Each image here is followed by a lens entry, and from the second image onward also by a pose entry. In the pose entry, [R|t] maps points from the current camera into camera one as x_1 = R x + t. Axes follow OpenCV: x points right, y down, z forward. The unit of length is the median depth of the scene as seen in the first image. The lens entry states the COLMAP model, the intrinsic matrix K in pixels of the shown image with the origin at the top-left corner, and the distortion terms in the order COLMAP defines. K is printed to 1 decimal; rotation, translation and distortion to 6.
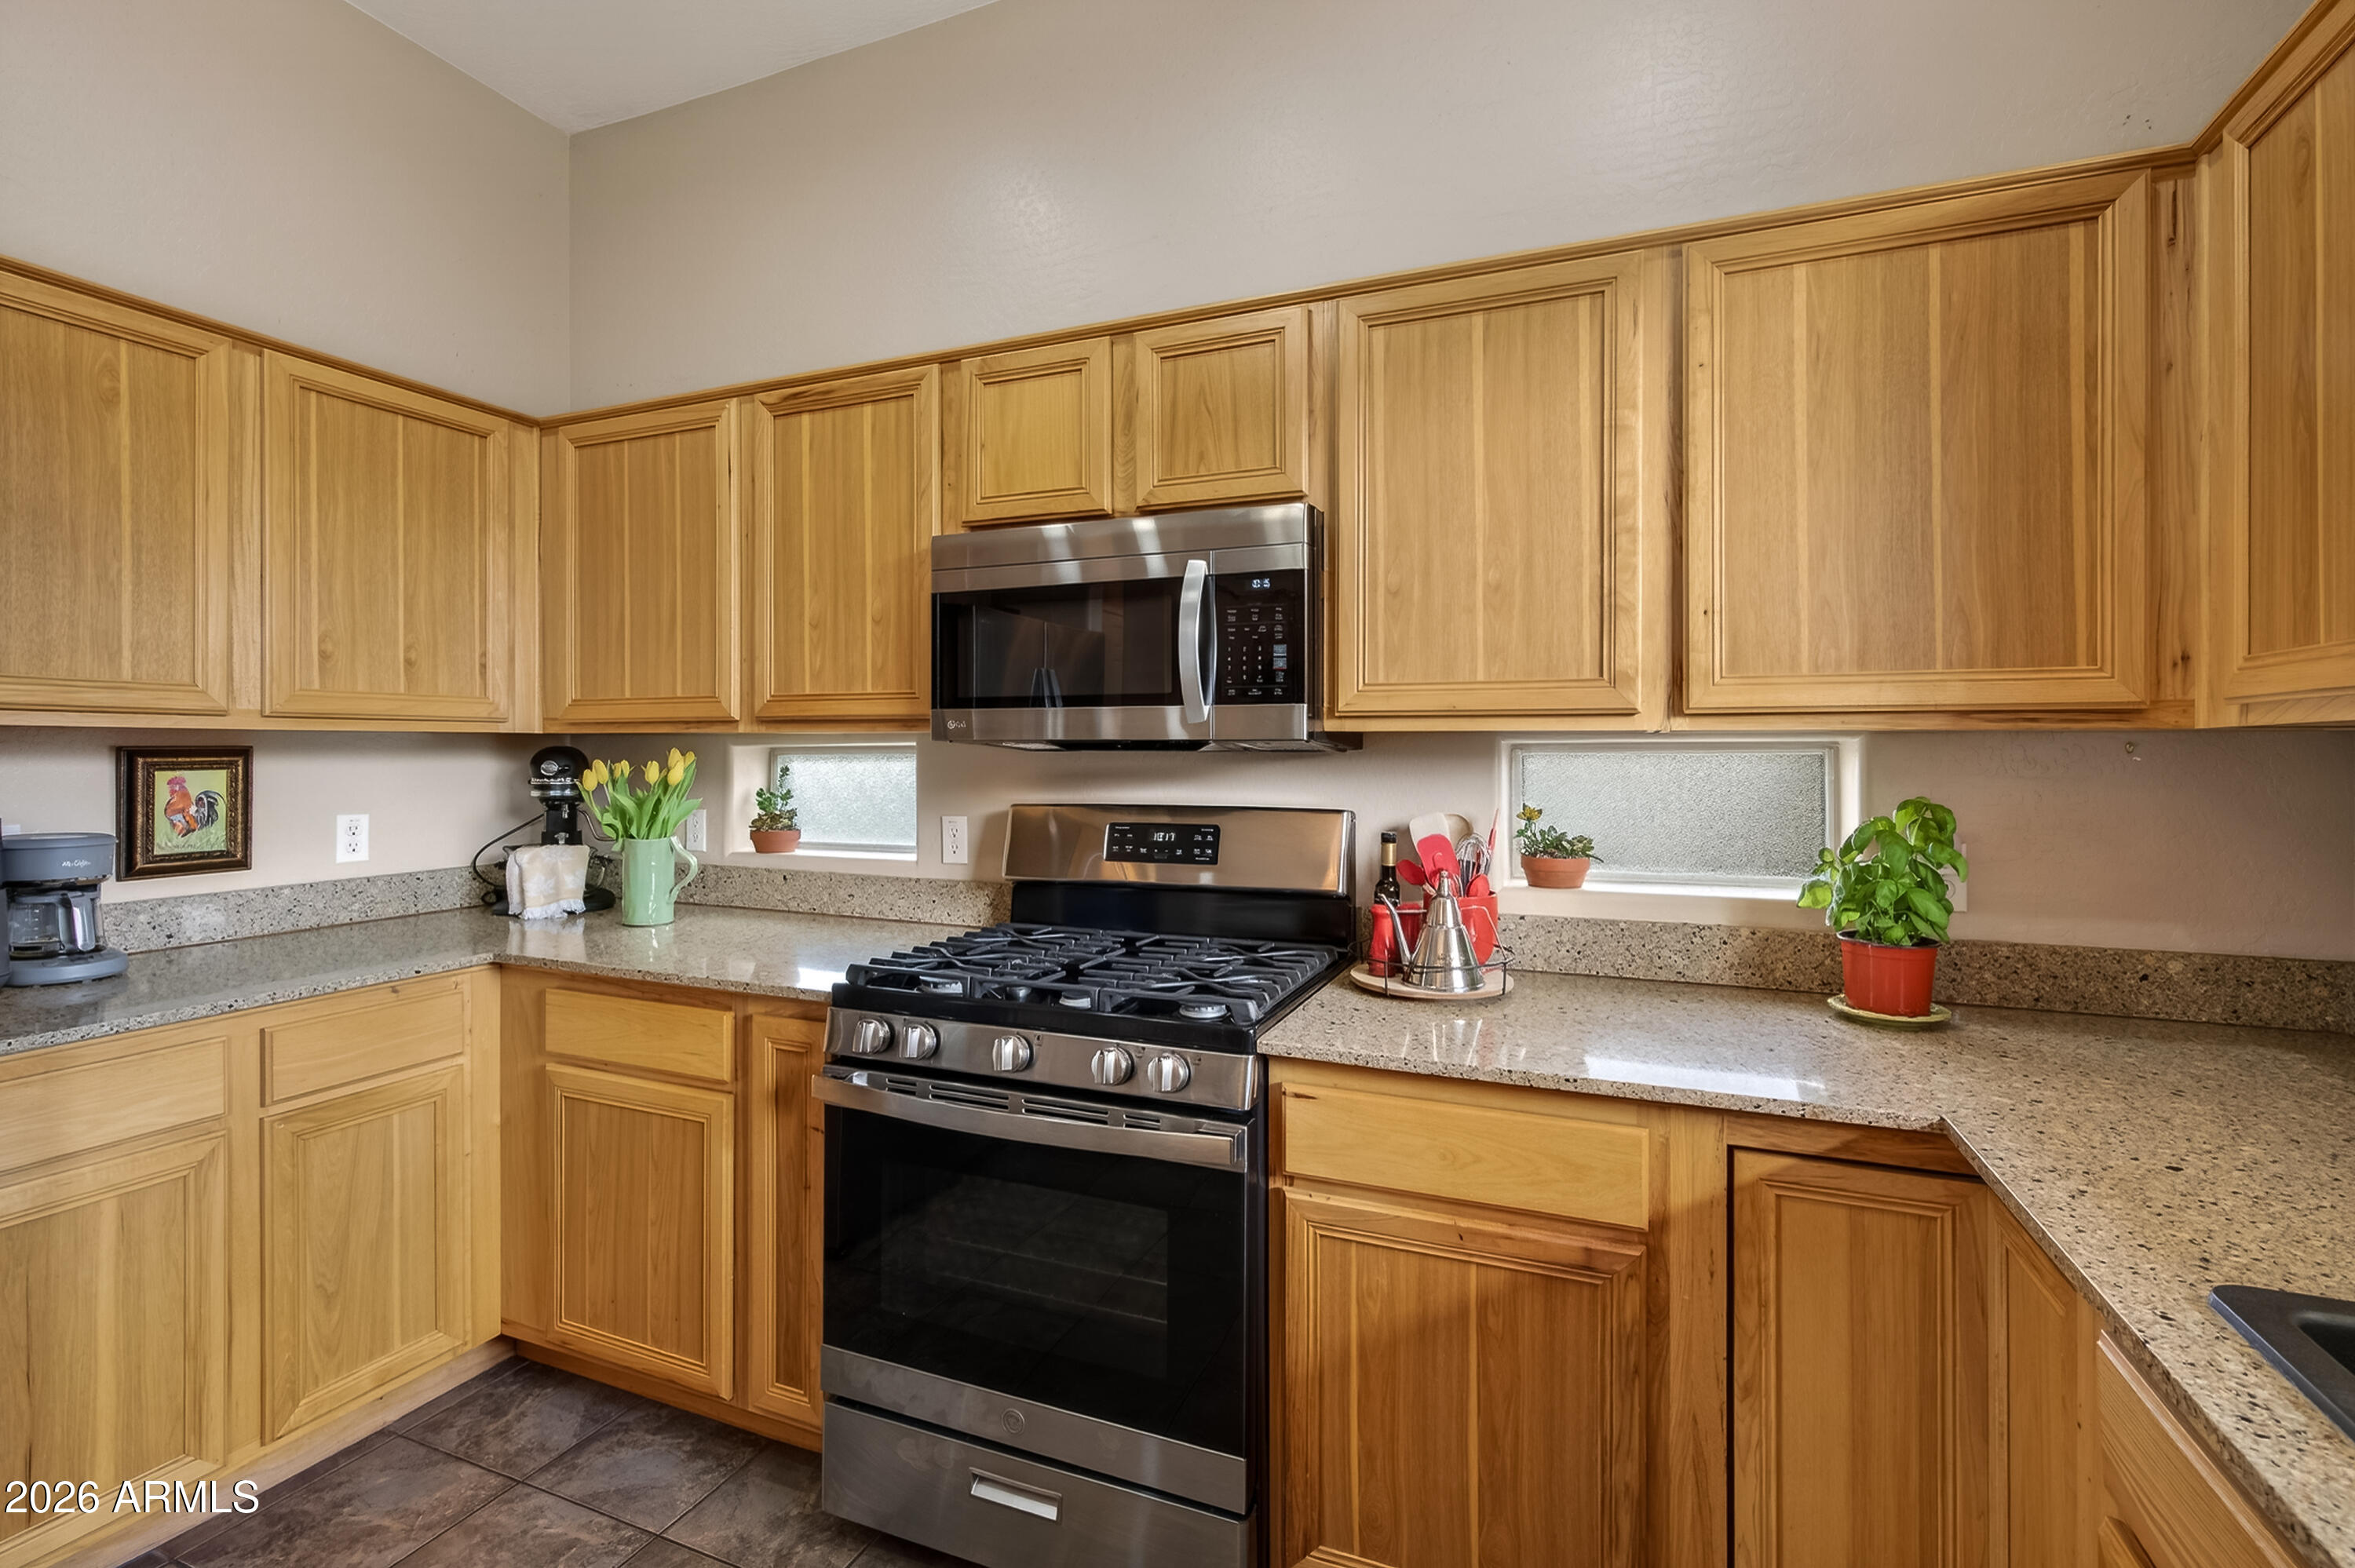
lens RADIAL K [[1048.1, 0, 1185.7], [0, 1048.1, 755.7], [0, 0, 1]] dist [-0.002799, 0.002254]
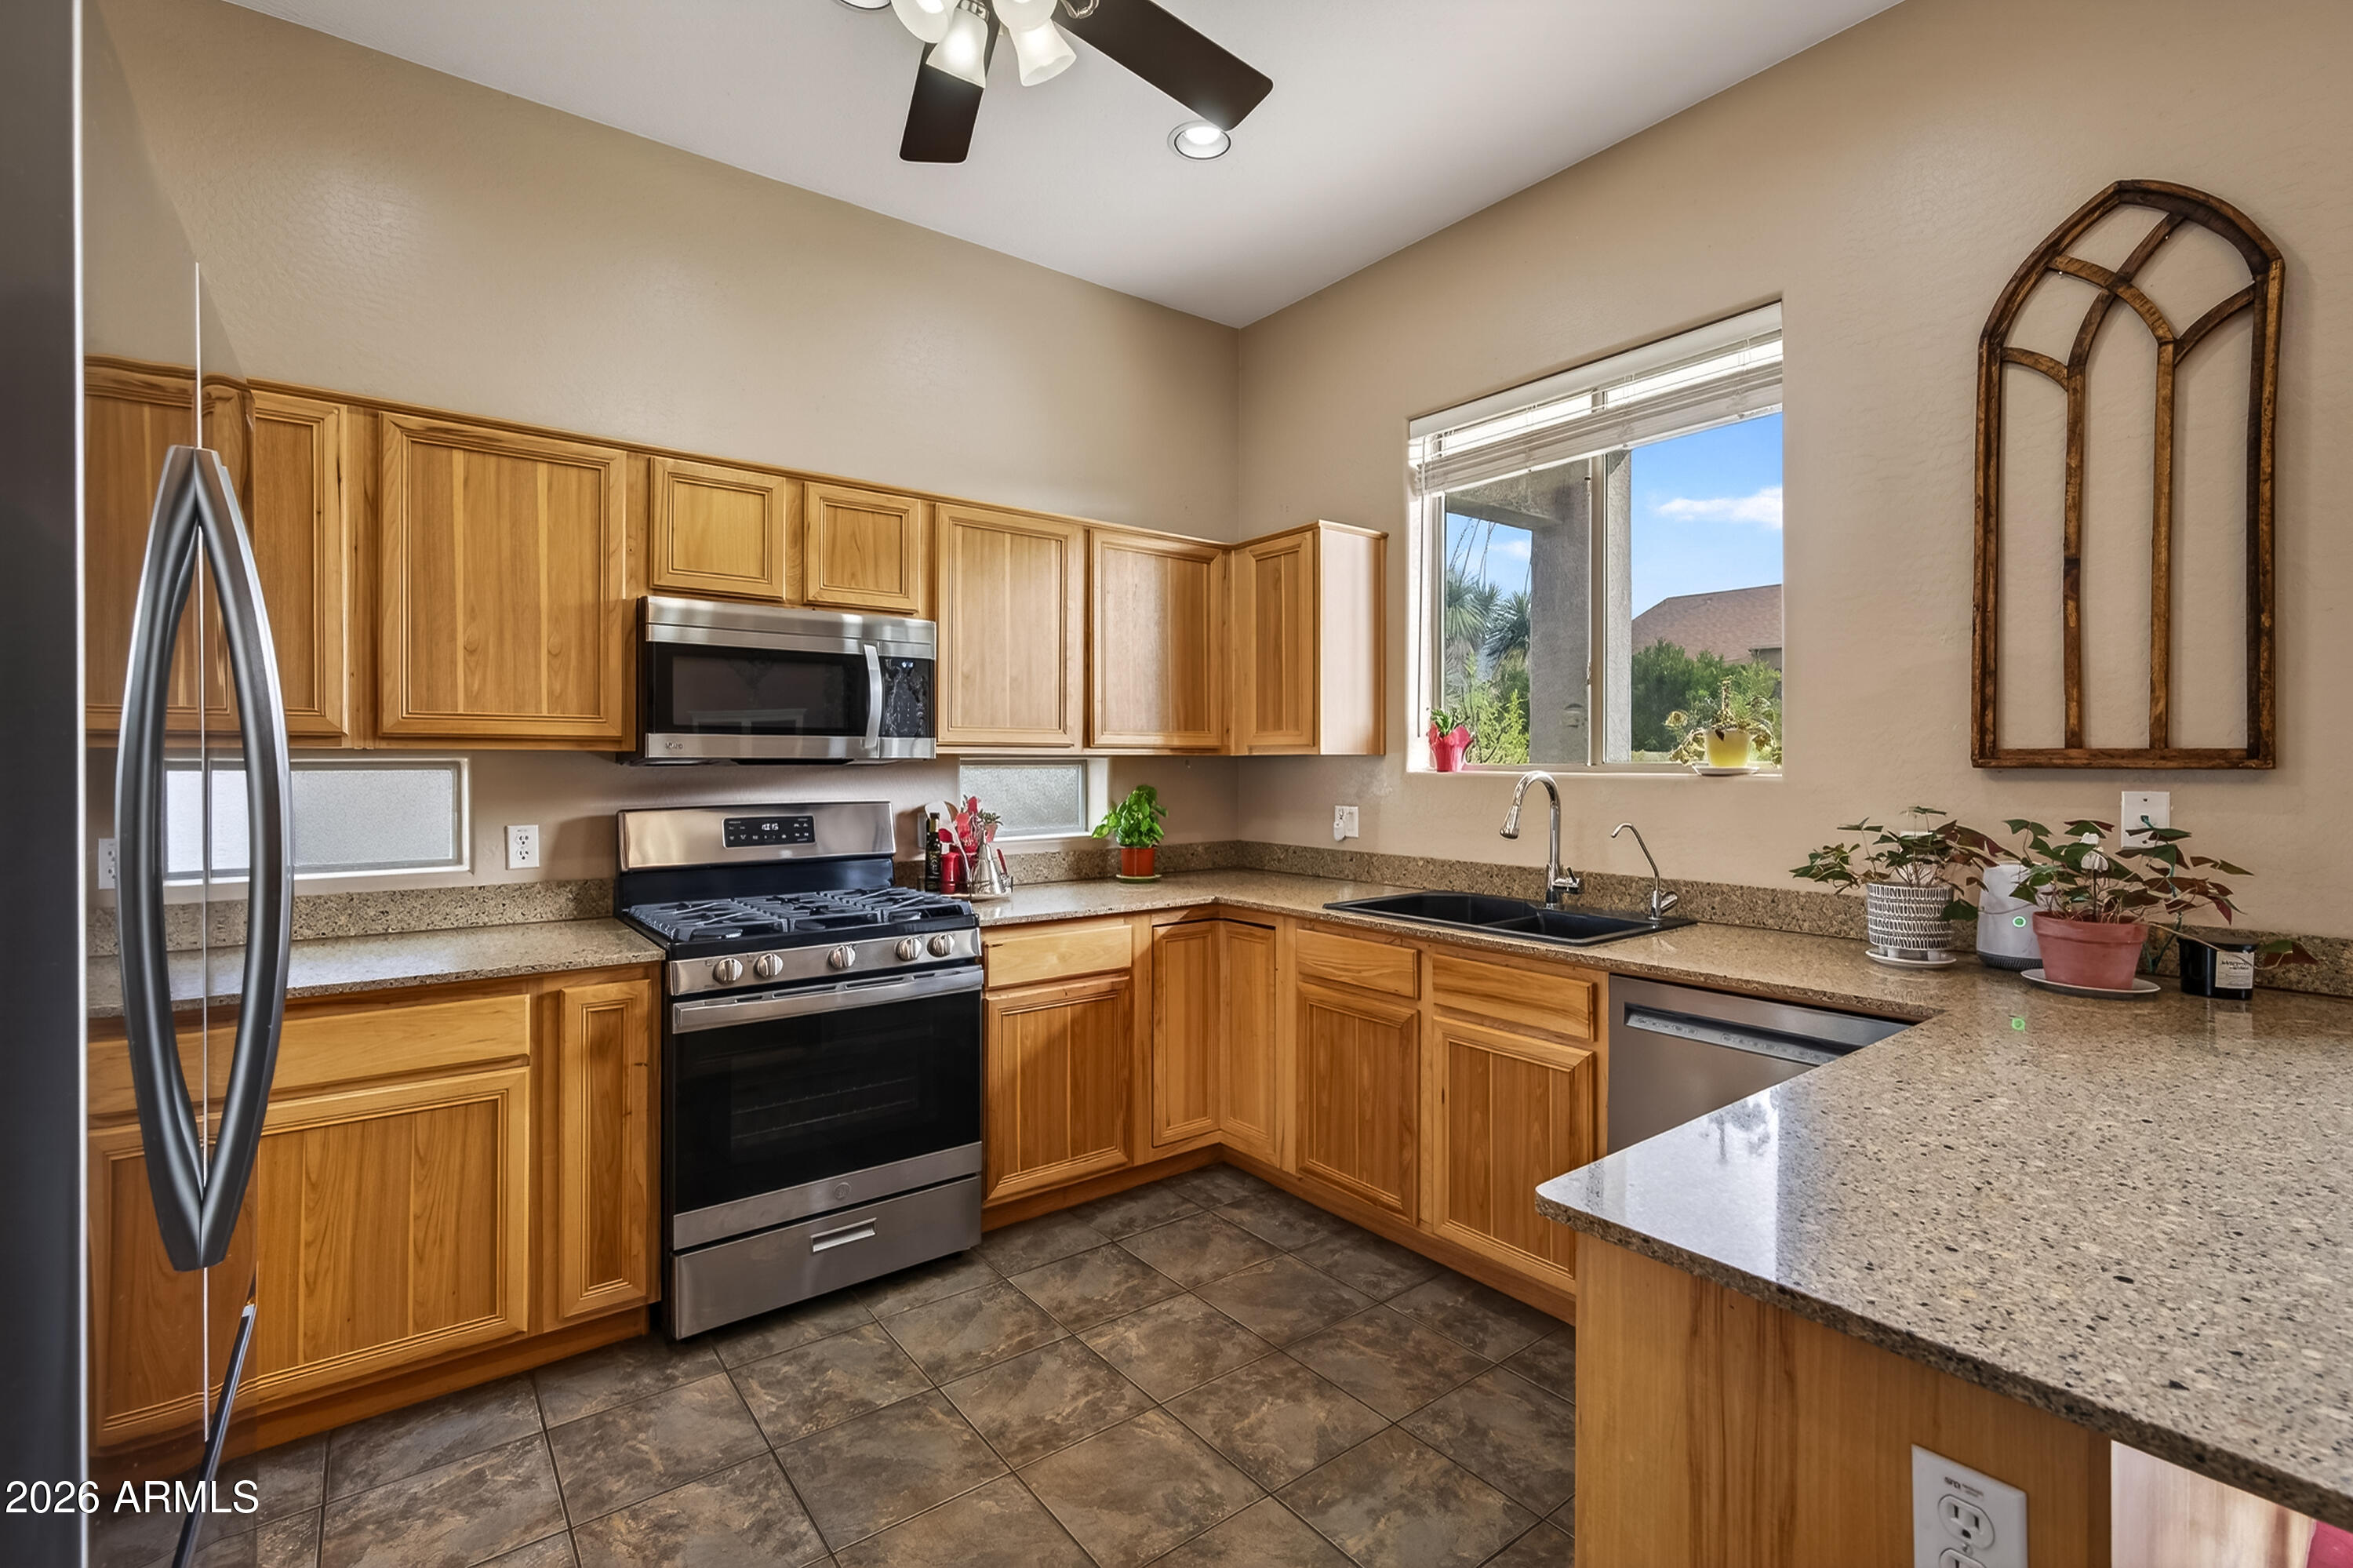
lens RADIAL K [[1047.4, 0, 1201.7], [0, 1047.4, 767.9], [0, 0, 1]] dist [-0.002799, 0.002254]
pose [[0.493212, -0.006925, 0.869881, -1.132773], [0.004852, 0.999975, 0.005210, -0.006575], [-0.869895, 0.001651, 0.493233, -0.225163]]
